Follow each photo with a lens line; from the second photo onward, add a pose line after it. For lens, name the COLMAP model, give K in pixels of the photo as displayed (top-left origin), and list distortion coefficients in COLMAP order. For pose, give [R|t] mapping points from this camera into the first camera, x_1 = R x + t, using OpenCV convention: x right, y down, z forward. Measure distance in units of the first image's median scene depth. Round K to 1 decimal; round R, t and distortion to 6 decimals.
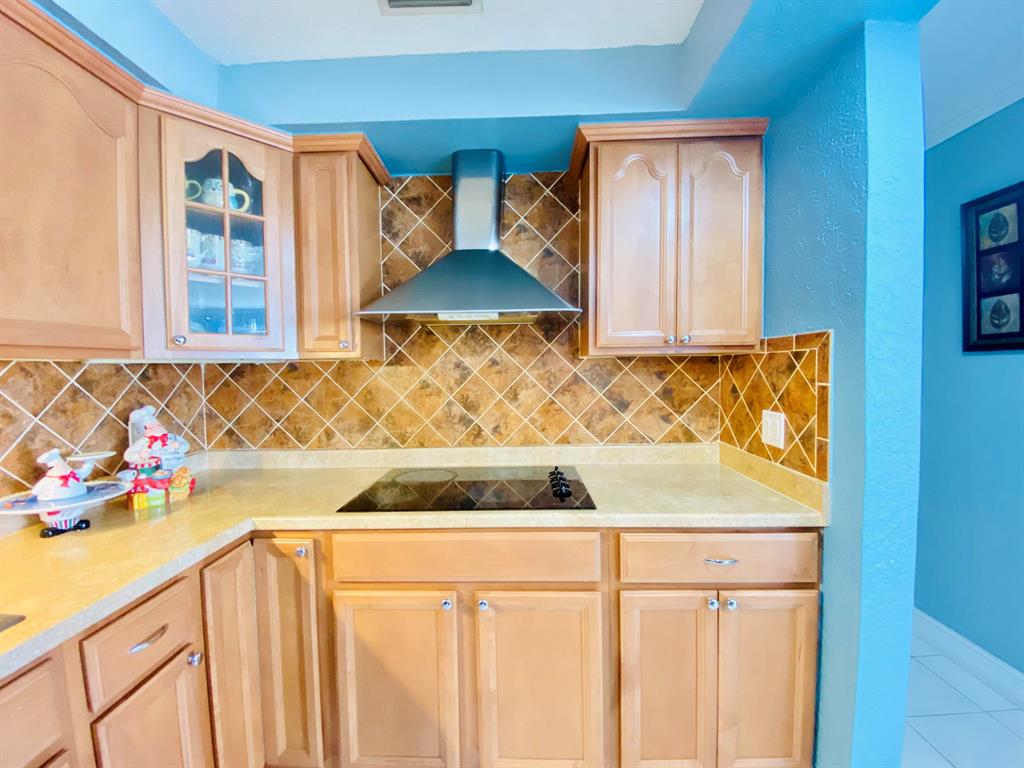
lens RADIAL K [[409.9, 0, 515.2], [0, 409.9, 379.6], [0, 0, 1]] dist [0.007872, -0.015441]
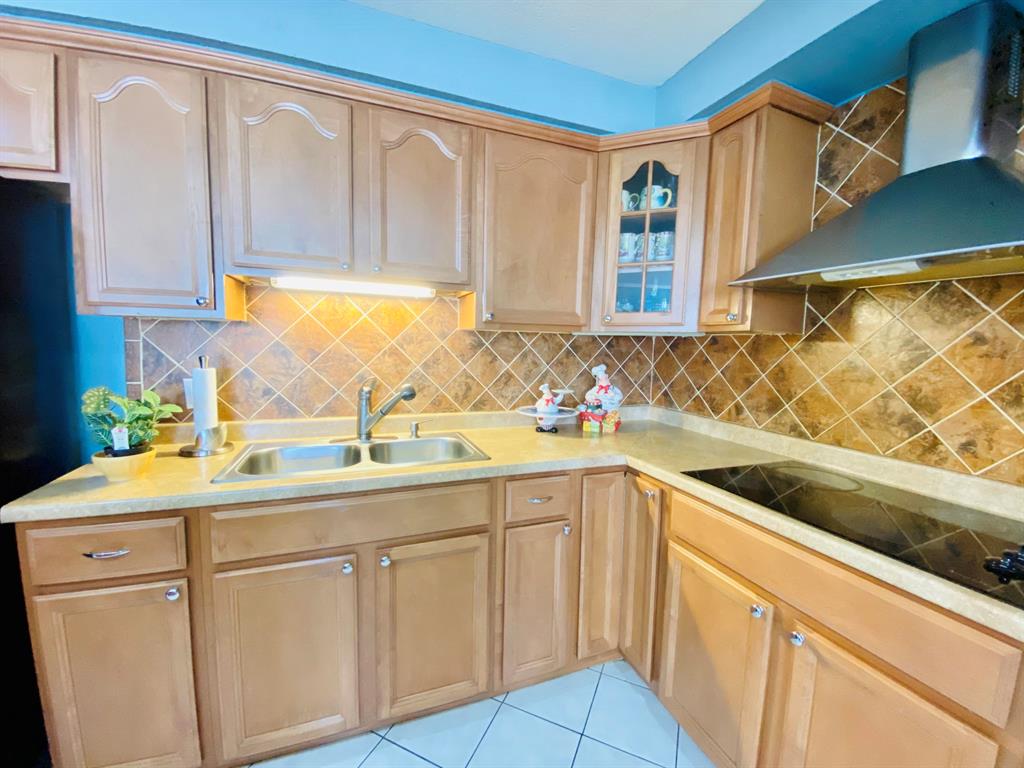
lens RADIAL K [[409.9, 0, 502.9], [0, 409.9, 383.2], [0, 0, 1]] dist [0.007872, -0.015441]
pose [[0.365266, 0.114397, -0.923848, 0.286990], [-0.057654, 0.993295, 0.100201, 0.003983], [0.929116, 0.016664, 0.369412, 0.119888]]
